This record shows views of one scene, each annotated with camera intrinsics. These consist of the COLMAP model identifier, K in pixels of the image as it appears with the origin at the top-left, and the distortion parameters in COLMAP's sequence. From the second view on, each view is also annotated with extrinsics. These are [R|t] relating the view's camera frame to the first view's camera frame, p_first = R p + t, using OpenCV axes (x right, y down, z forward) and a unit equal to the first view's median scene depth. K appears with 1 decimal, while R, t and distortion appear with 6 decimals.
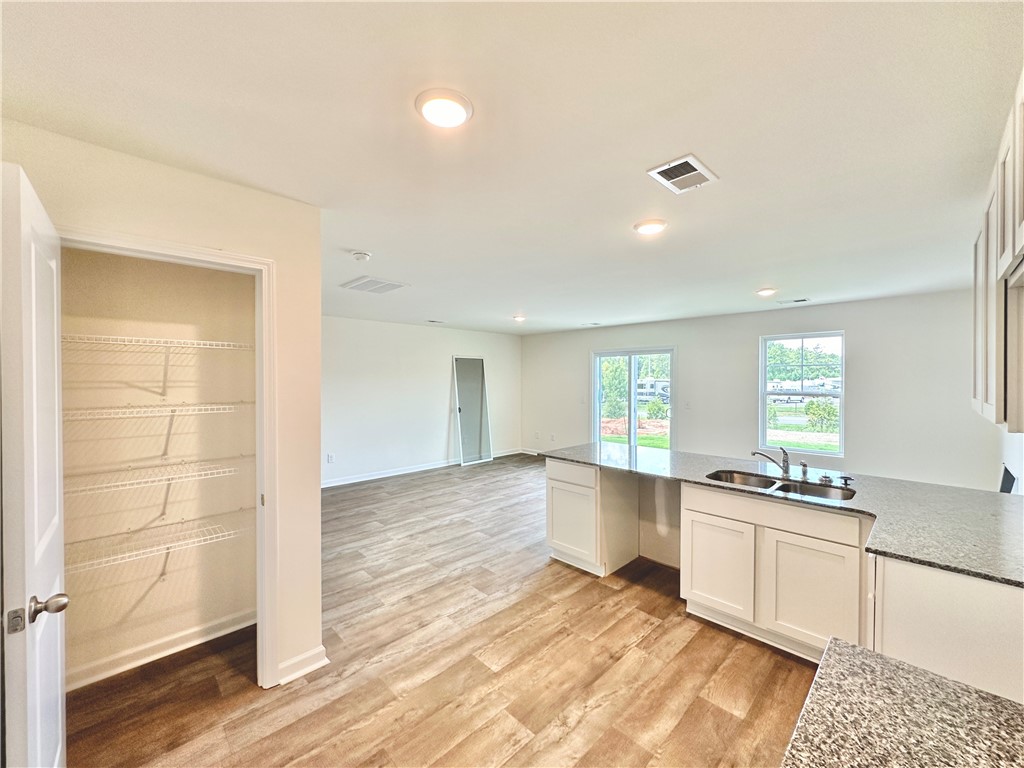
lens RADIAL K [[408.6, 0, 511.2], [0, 408.6, 382.6], [0, 0, 1]] dist [-0.000938, 0.000083]
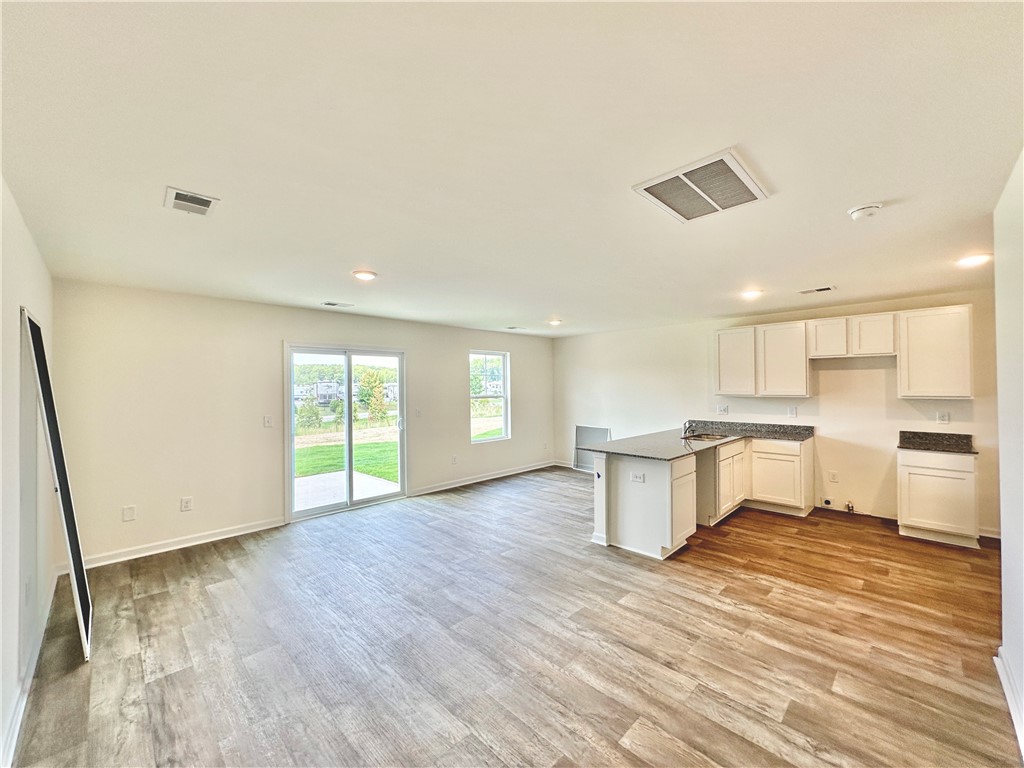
lens RADIAL K [[408.6, 0, 511.2], [0, 408.6, 382.6], [0, 0, 1]] dist [-0.000938, 0.000083]
pose [[-0.010491, 0.008720, 0.999907, -1.225434], [0.017403, 0.999812, -0.008537, -0.012402], [-0.999794, 0.017312, -0.010641, 1.855047]]
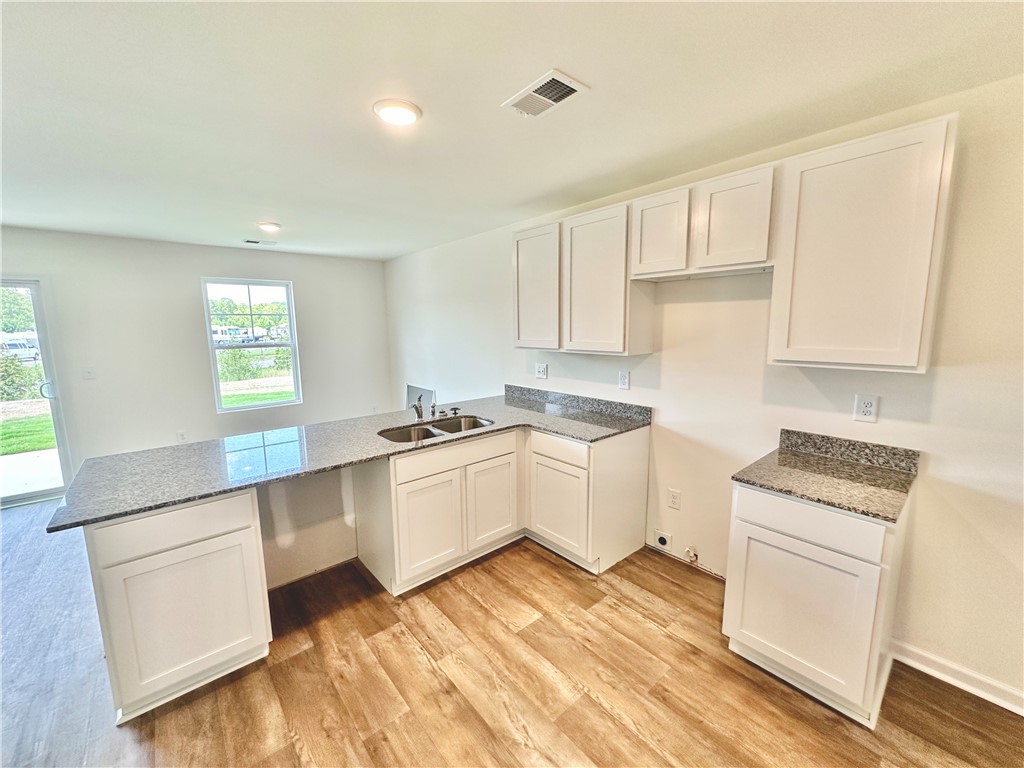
lens RADIAL K [[408.6, 0, 511.2], [0, 408.6, 382.6], [0, 0, 1]] dist [-0.000938, 0.000083]
pose [[0.061300, -0.141193, 0.988082, -0.372126], [0.019599, 0.989923, 0.140241, -0.017196], [-0.997927, 0.010768, 0.063450, 0.706970]]
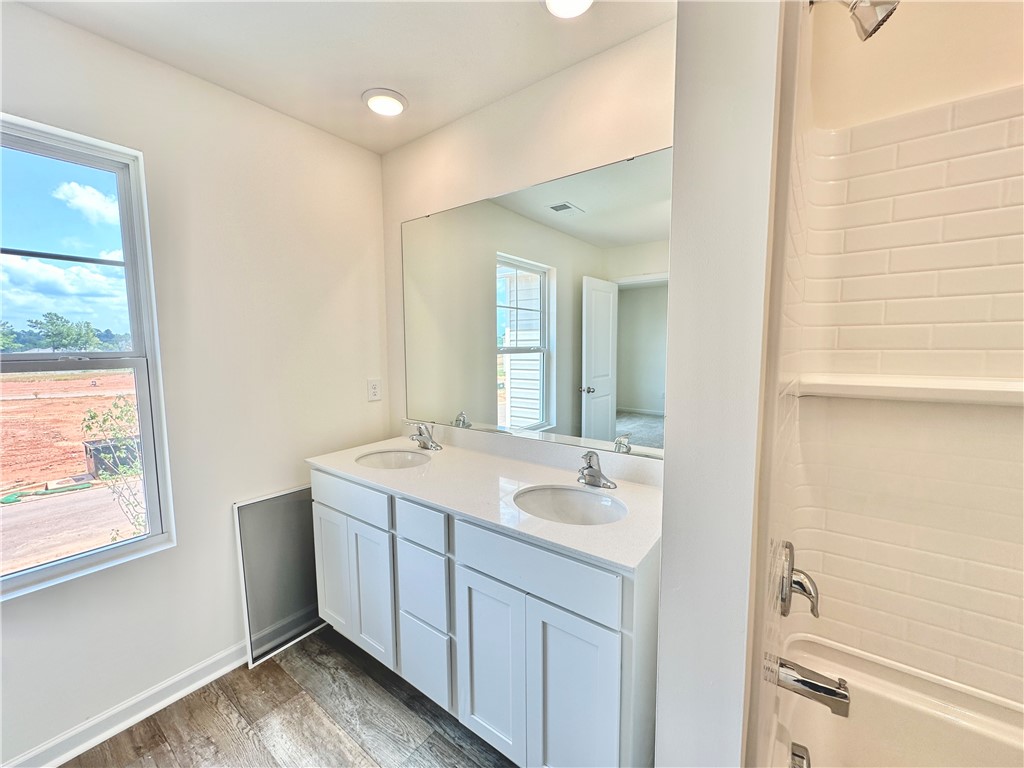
lens RADIAL K [[414.9, 0, 507.9], [0, 414.9, 381.9], [0, 0, 1]] dist [0.002885, 0.000323]
pose [[0.150011, 0.090683, -0.984517, 0.809798], [0.000097, 0.995783, 0.091735, 0.042565], [0.988684, -0.013857, 0.149370, 0.913159]]
